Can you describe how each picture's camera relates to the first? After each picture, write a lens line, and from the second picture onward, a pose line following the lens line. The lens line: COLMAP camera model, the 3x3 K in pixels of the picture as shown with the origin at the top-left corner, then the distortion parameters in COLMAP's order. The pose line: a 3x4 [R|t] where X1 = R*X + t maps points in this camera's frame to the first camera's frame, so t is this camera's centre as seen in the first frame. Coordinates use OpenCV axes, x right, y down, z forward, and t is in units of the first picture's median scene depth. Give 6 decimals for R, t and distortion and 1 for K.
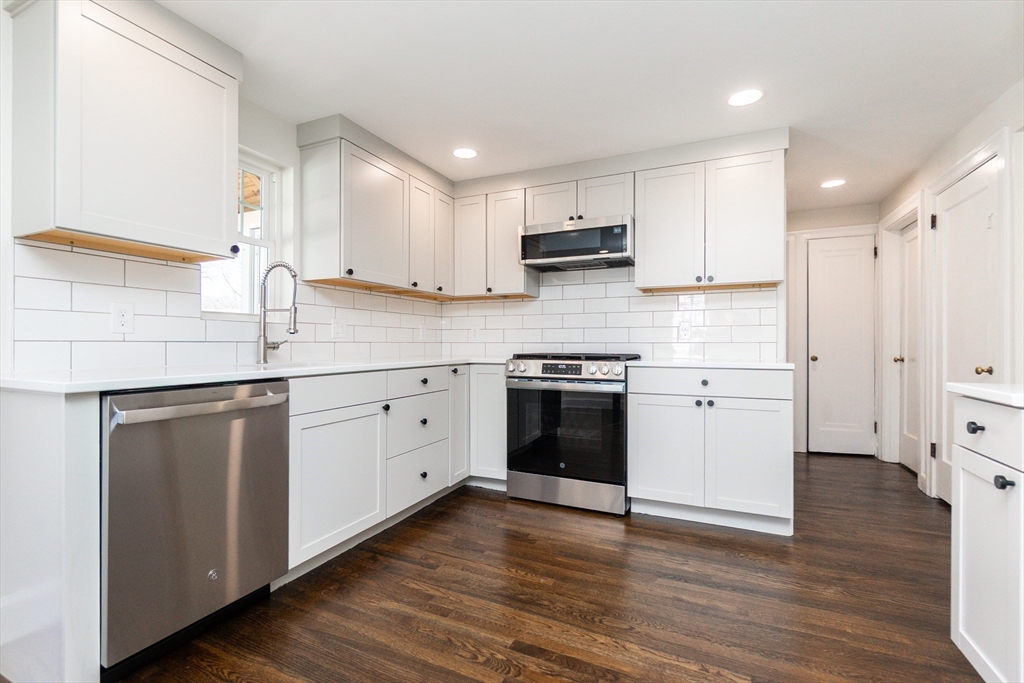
lens RADIAL K [[462.9, 0, 498.3], [0, 462.9, 344.3], [0, 0, 1]] dist [-0.002180, 0.000191]
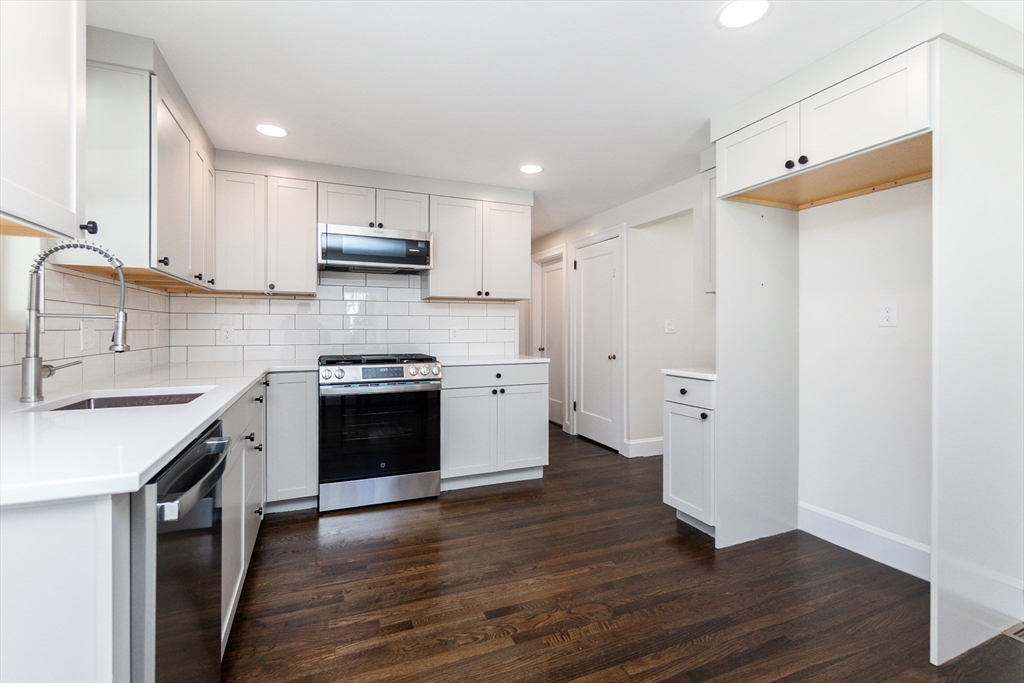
lens RADIAL K [[464.0, 0, 508.0], [0, 464.0, 329.9], [0, 0, 1]] dist [0.001501, 0.000112]
pose [[0.666135, -0.003295, 0.745824, -0.485678], [0.002666, 0.999994, 0.002037, -0.046398], [-0.745826, 0.000631, 0.666140, 0.105409]]
